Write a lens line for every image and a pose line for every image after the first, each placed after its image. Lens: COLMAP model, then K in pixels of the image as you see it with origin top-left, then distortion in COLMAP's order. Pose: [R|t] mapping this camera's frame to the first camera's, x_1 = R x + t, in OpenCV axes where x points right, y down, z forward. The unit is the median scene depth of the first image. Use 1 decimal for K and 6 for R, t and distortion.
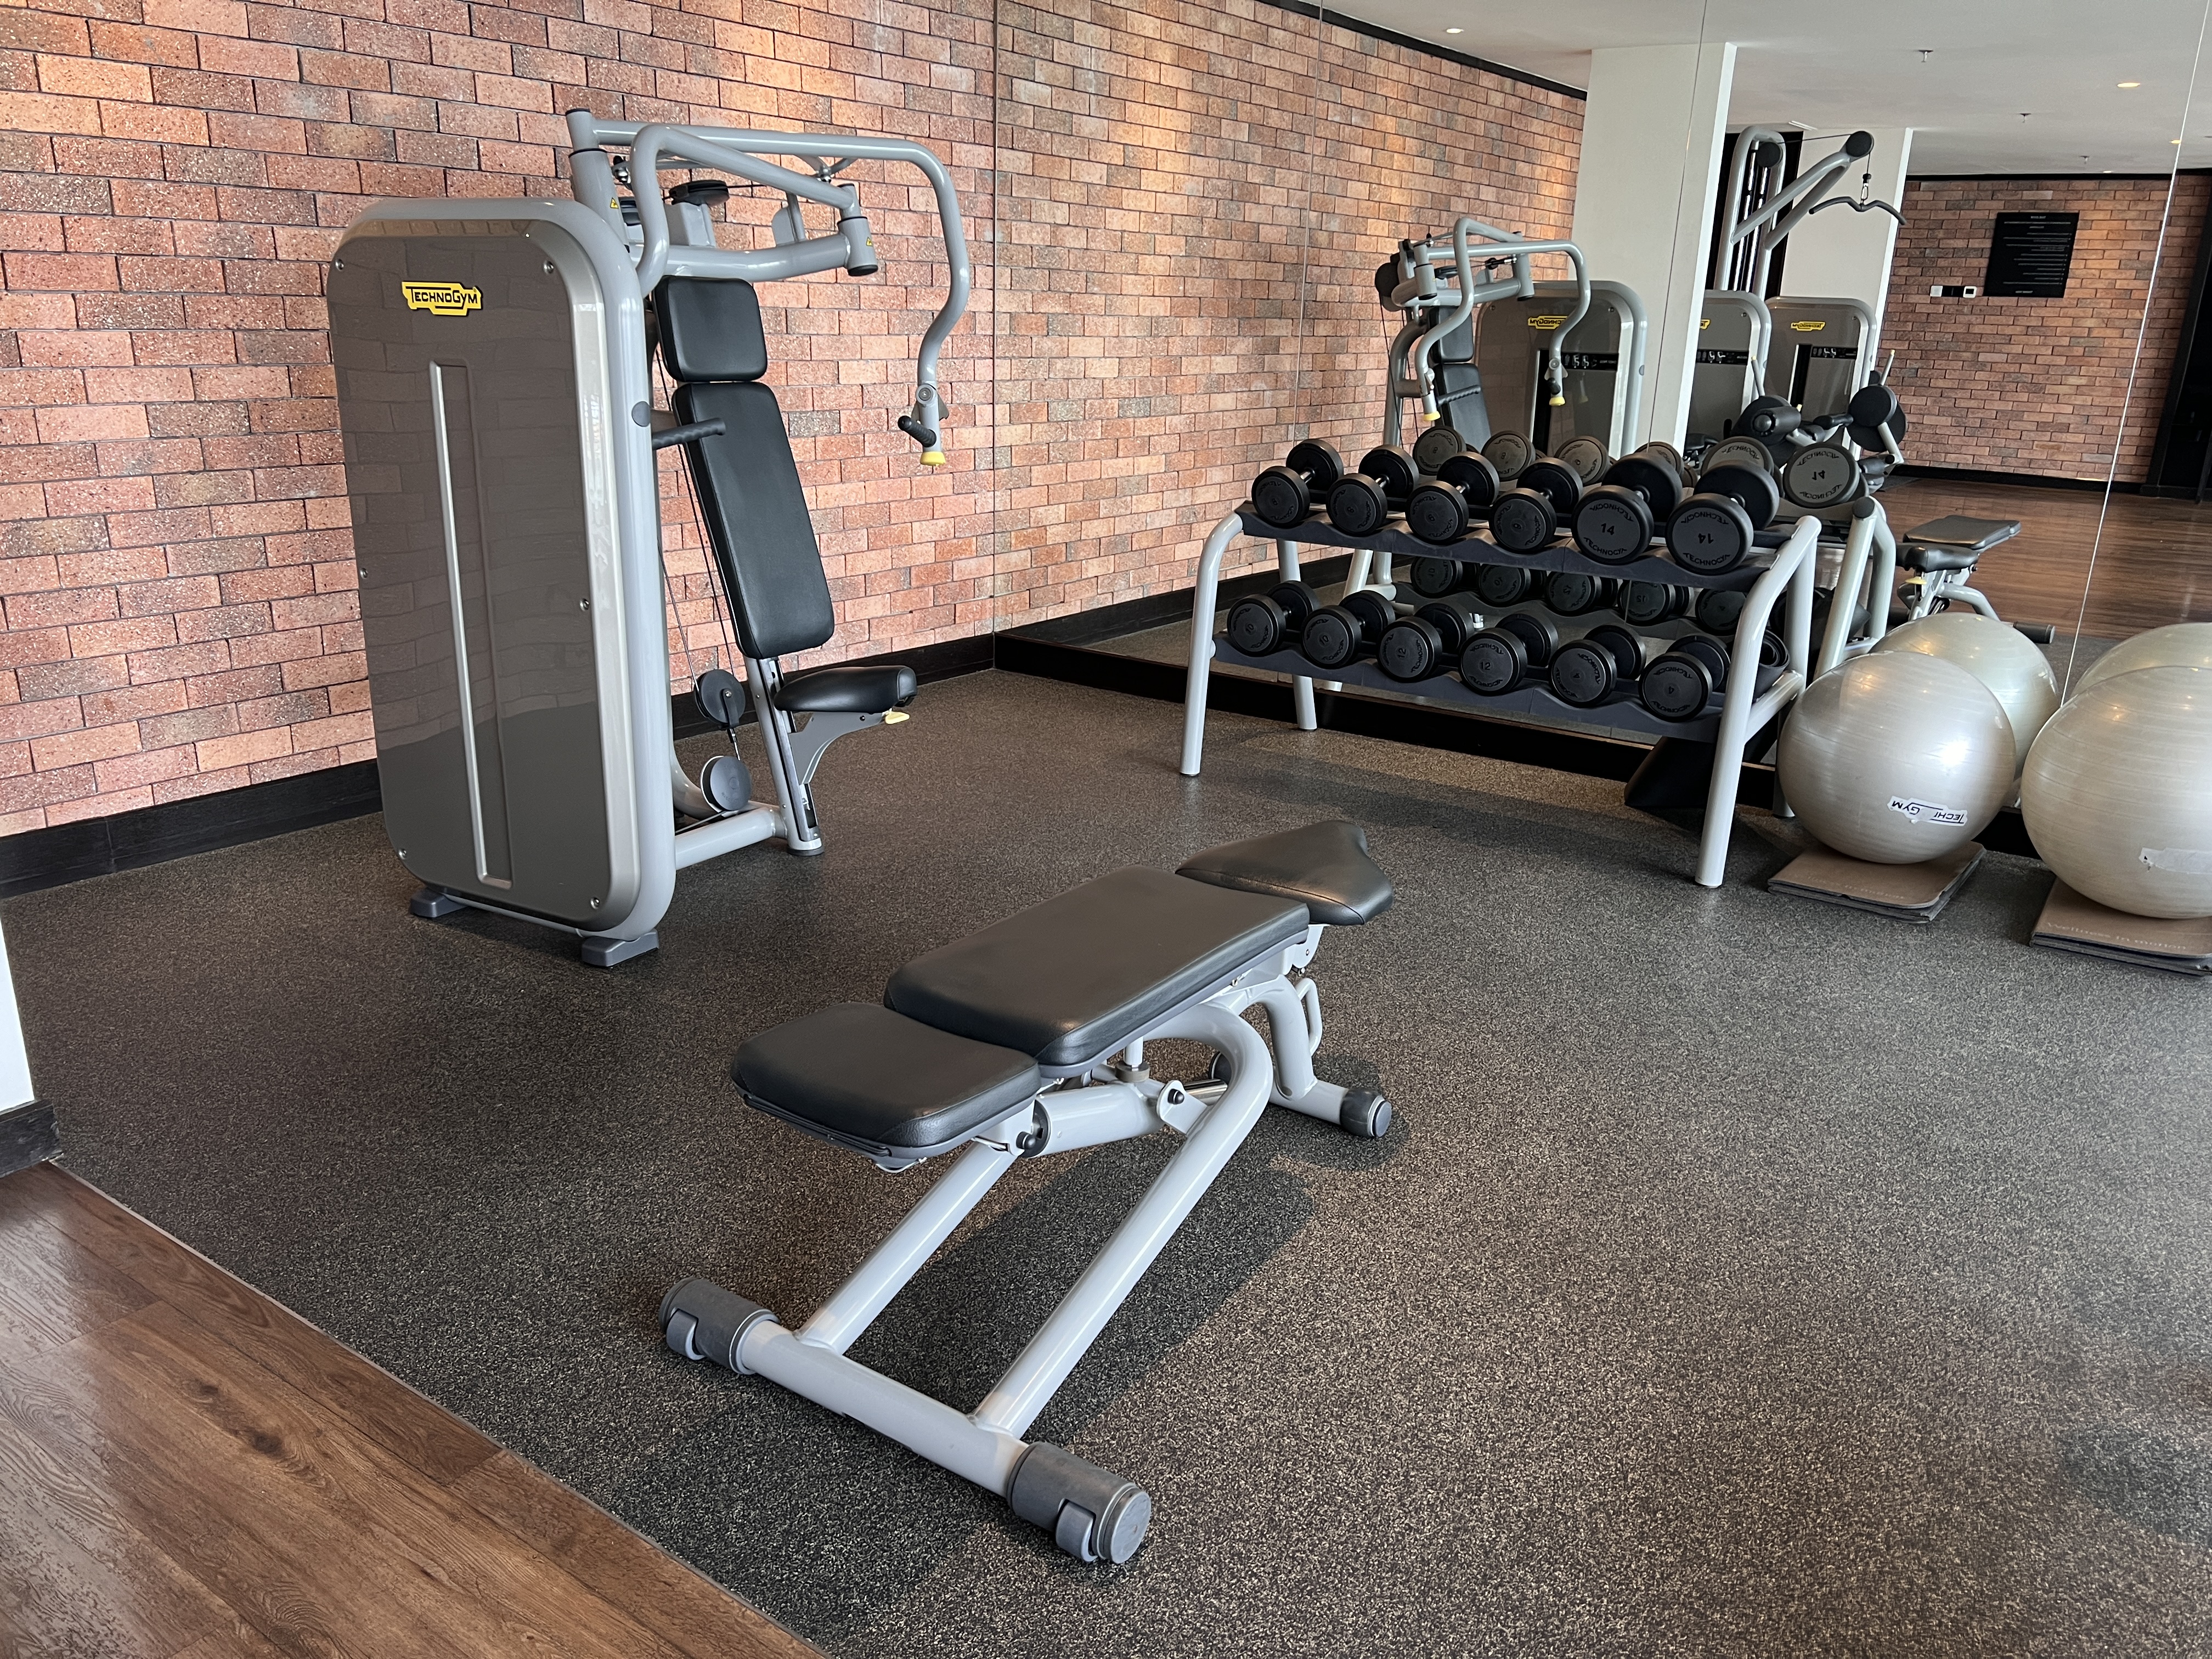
lens RADIAL K [[1665.3, 0, 1118.2], [0, 1665.3, 823.5], [0, 0, 1]] dist [0.058796, -0.064505]
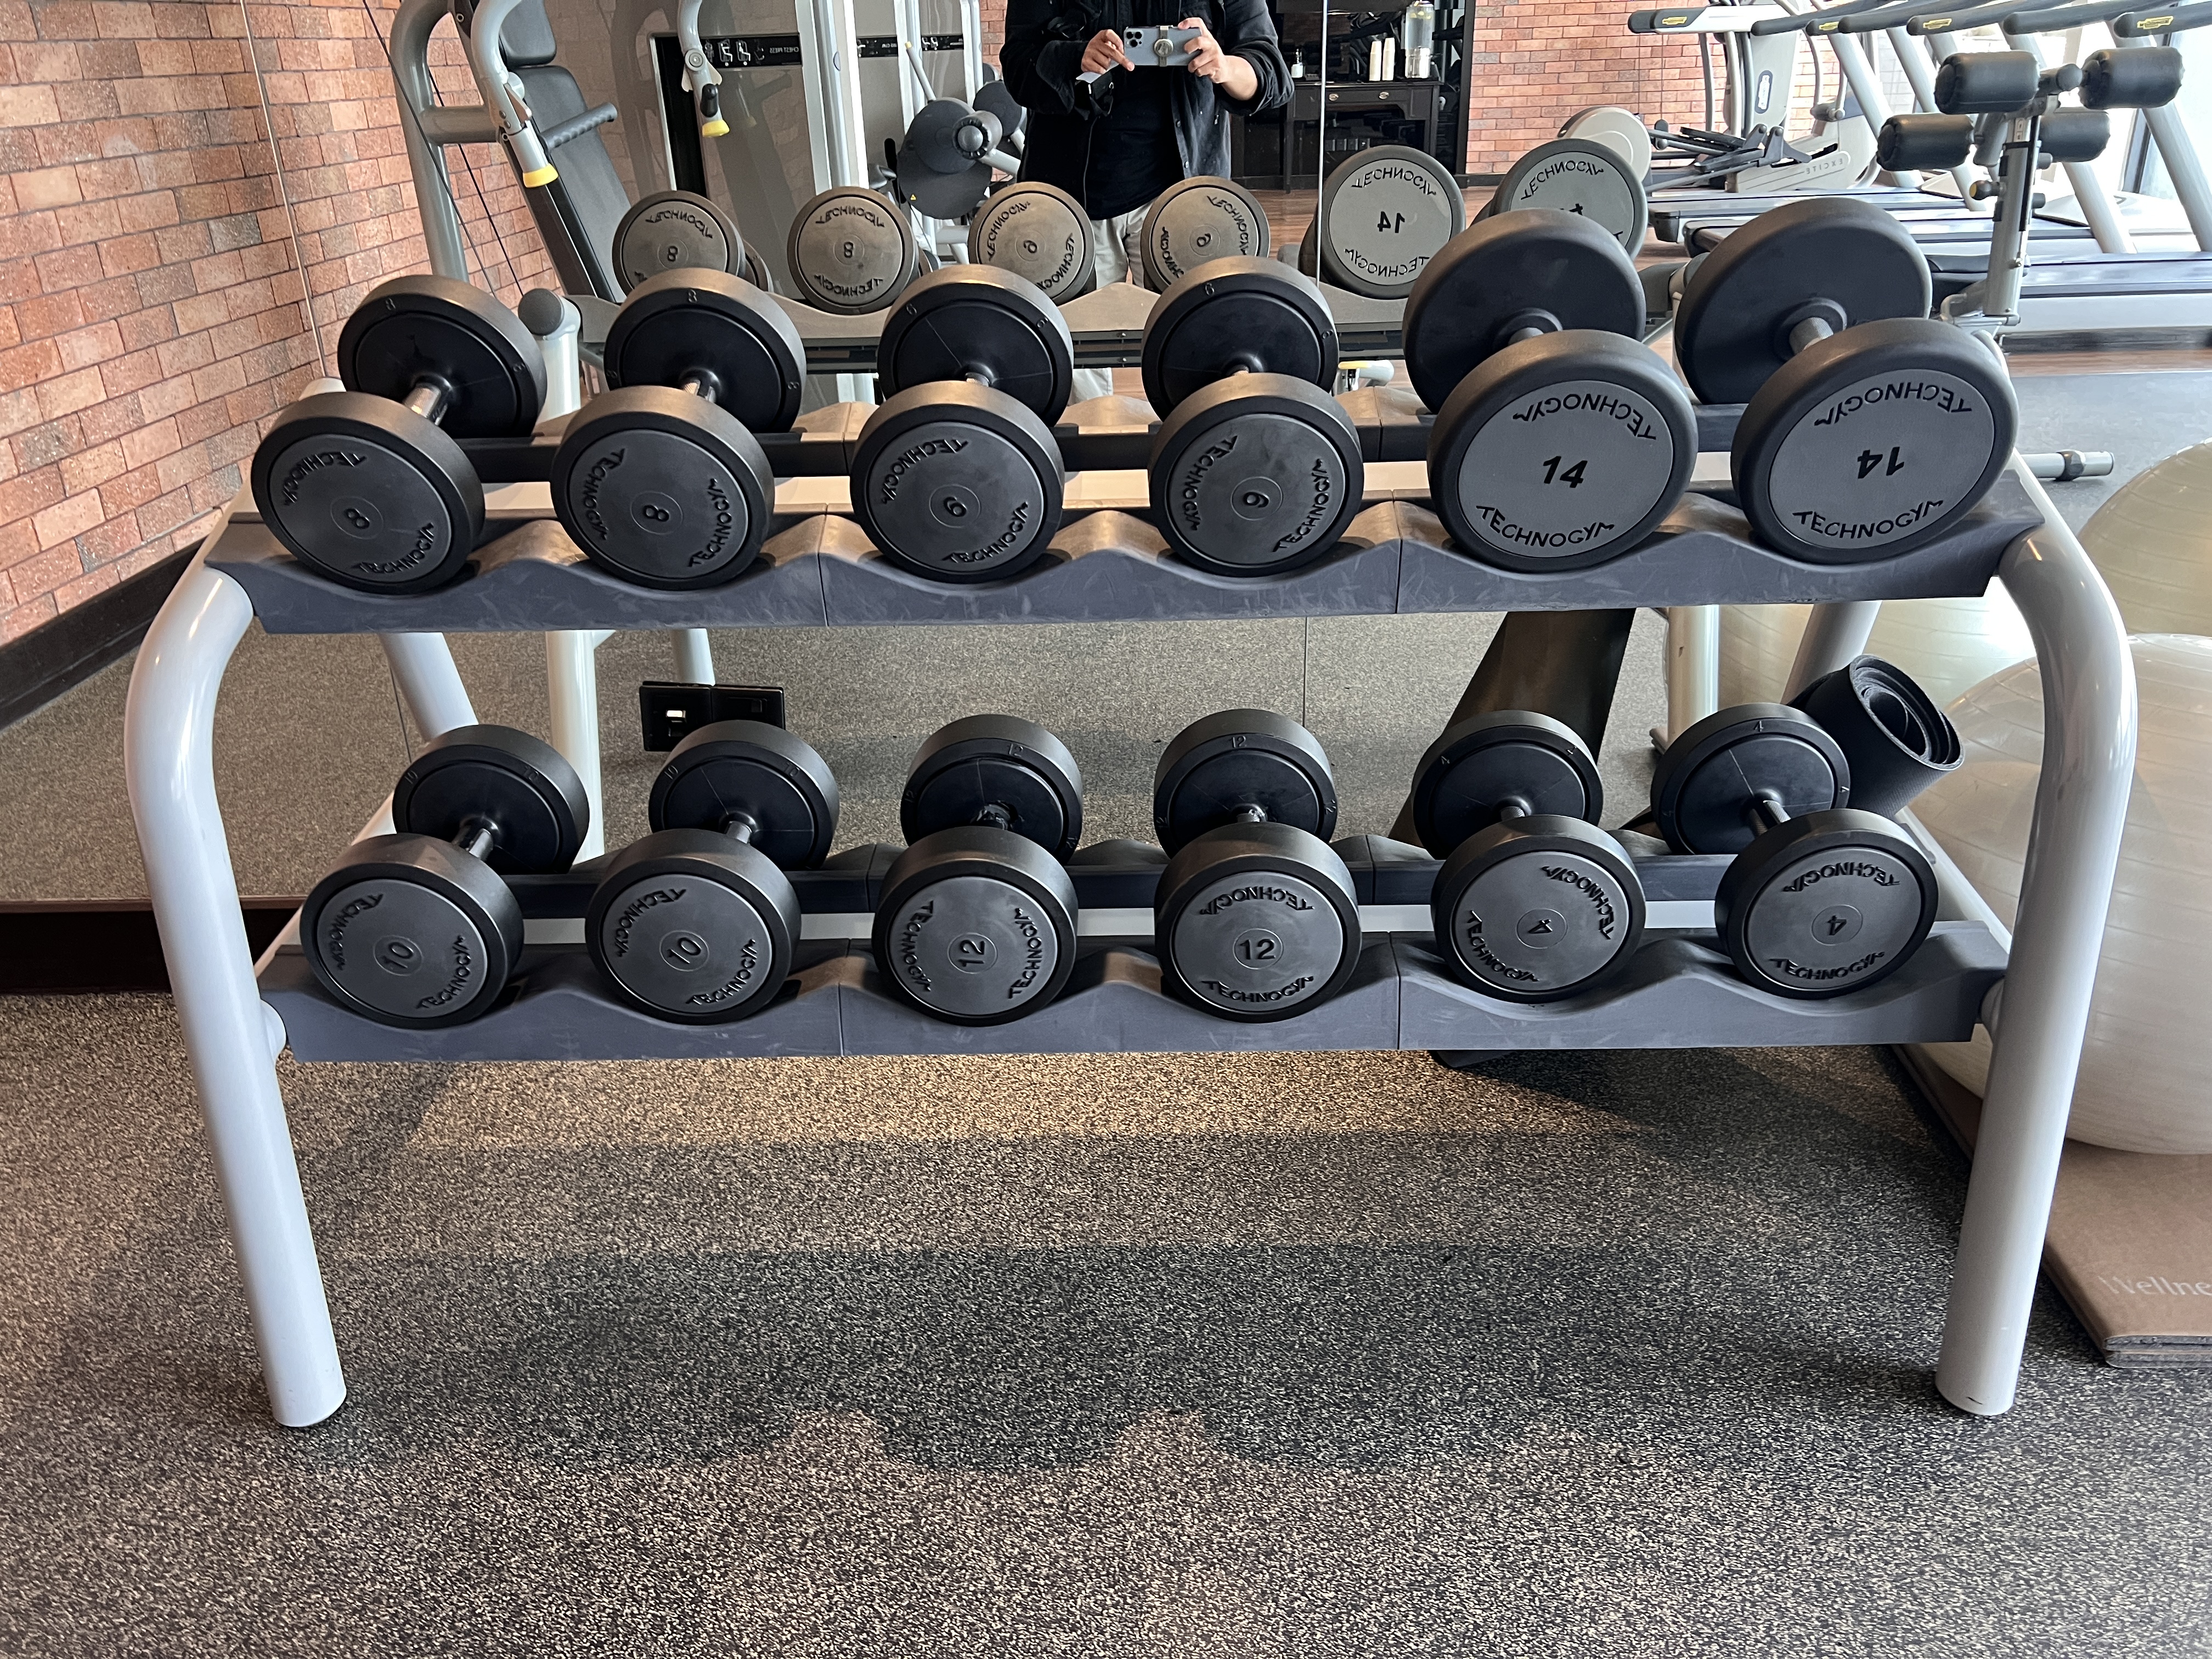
lens RADIAL K [[1665.3, 0, 1117.7], [0, 1665.3, 812.2], [0, 0, 1]] dist [0.058796, -0.064505]
pose [[0.824731, -0.286084, 0.487826, 0.033257], [0.220928, 0.957048, 0.187751, -0.121574], [-0.520586, -0.047070, 0.852511, 0.489645]]
